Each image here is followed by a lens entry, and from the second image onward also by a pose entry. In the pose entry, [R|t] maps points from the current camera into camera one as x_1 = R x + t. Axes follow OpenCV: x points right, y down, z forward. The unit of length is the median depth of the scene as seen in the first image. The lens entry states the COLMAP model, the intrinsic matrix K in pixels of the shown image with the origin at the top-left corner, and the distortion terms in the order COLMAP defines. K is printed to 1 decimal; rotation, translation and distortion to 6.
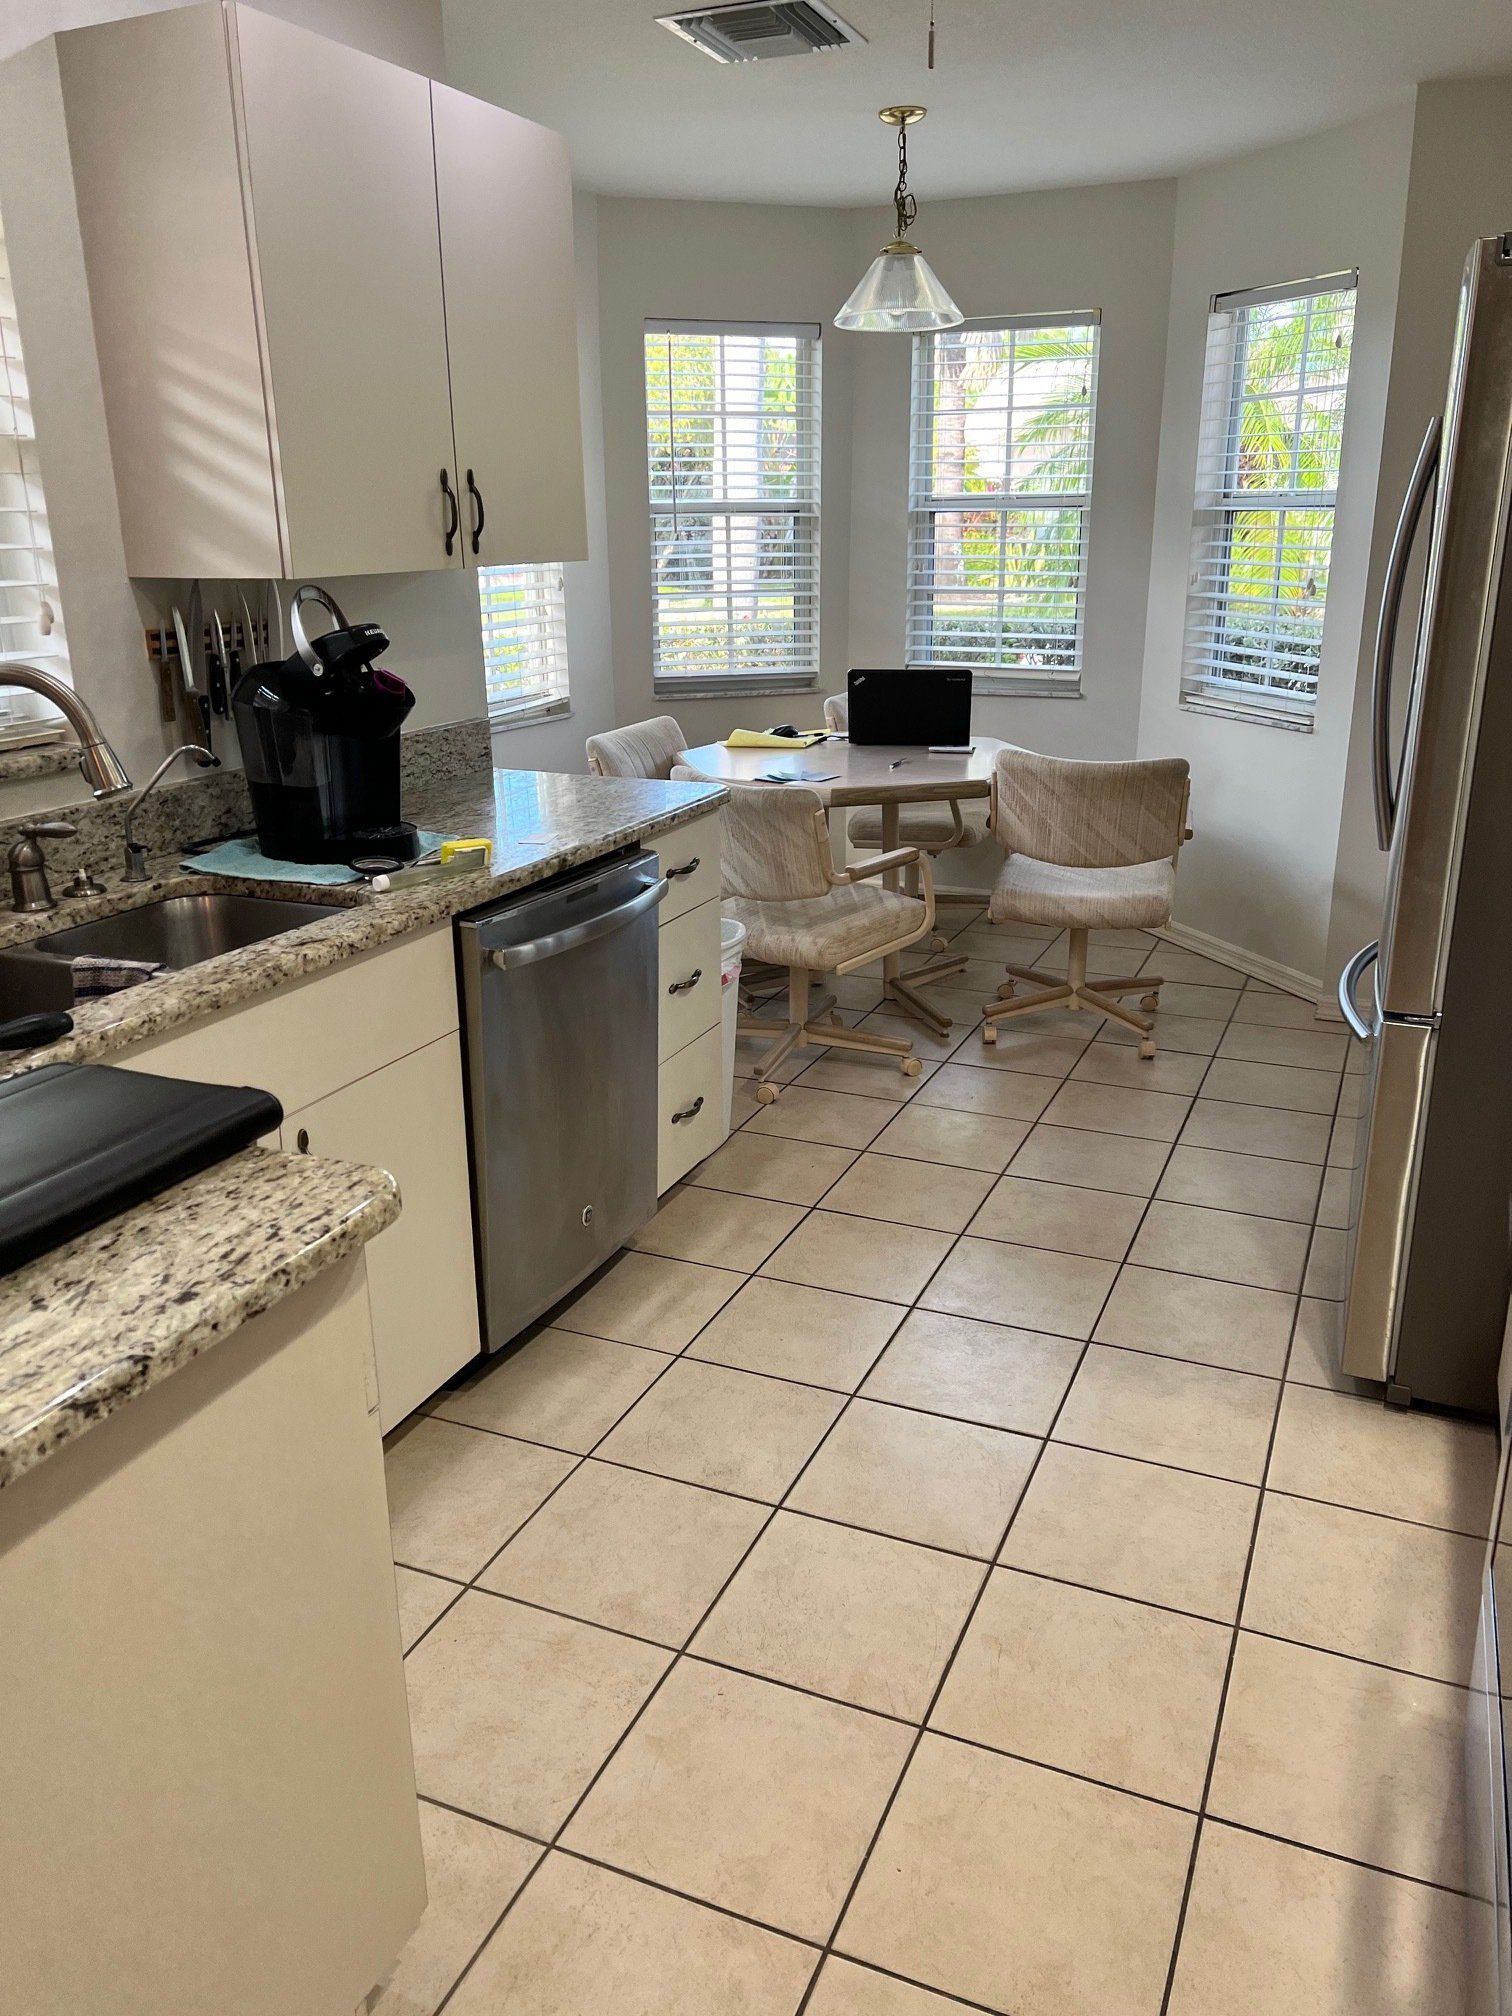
lens RADIAL K [[1521.9, 0, 733.4], [0, 1521.9, 1008.7], [0, 0, 1]] dist [0.040835, -0.036477]
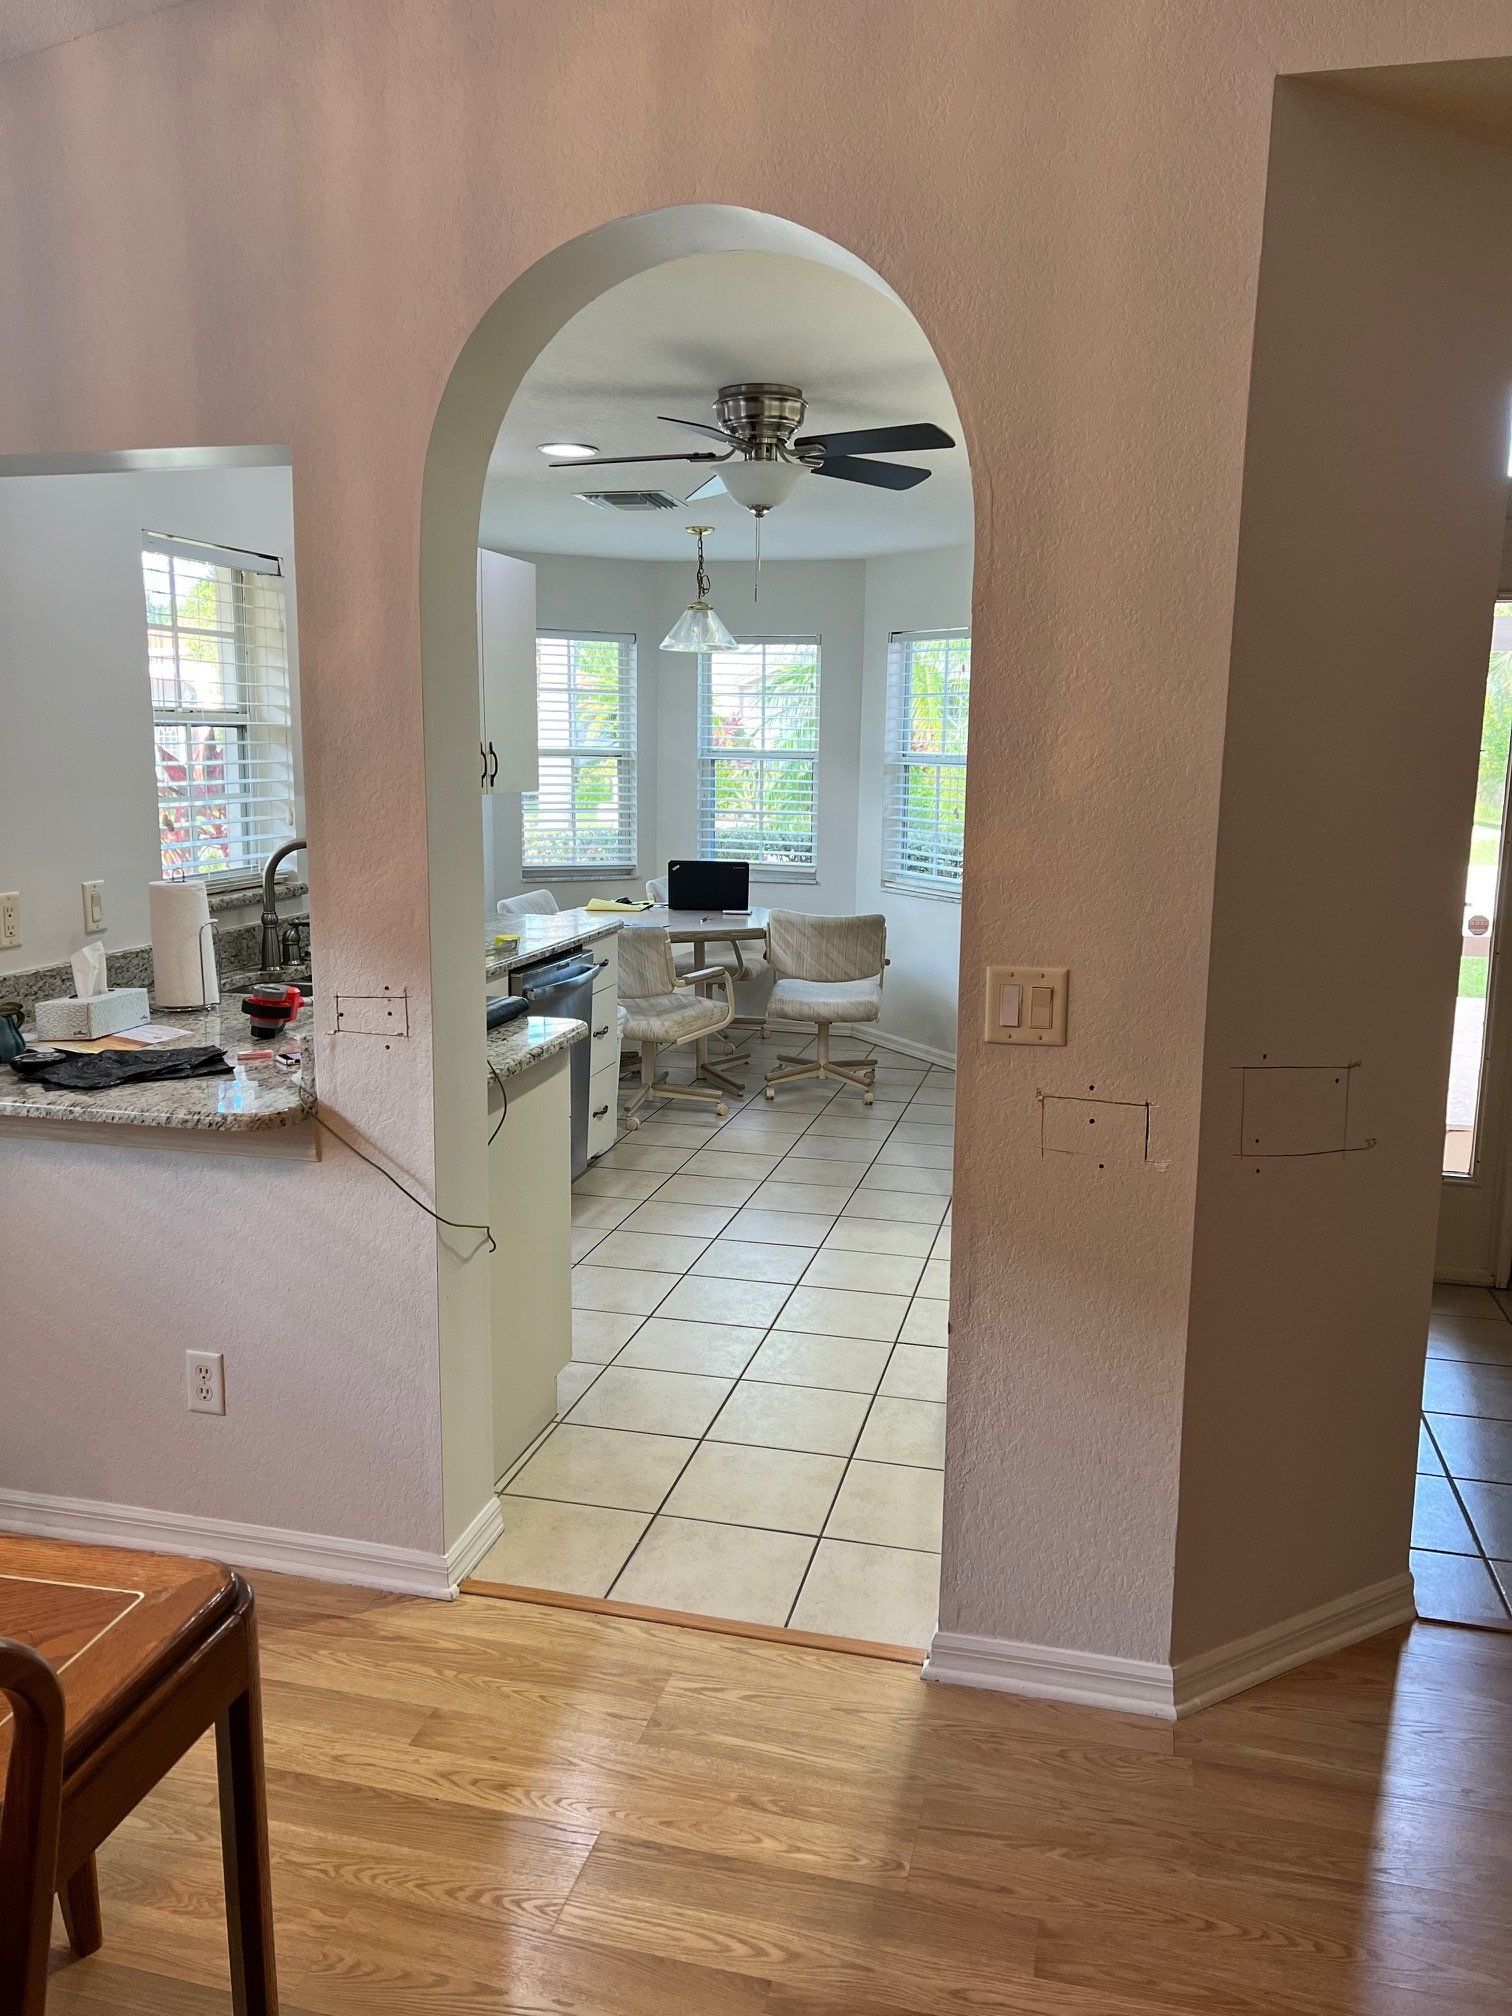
lens RADIAL K [[1521.9, 0, 763.3], [0, 1521.9, 1008.3], [0, 0, 1]] dist [0.040835, -0.036477]
pose [[0.981900, -0.005628, 0.189318, -0.126117], [0.031650, 0.990380, -0.134709, 0.137460], [-0.186739, 0.138262, 0.972632, -0.495273]]
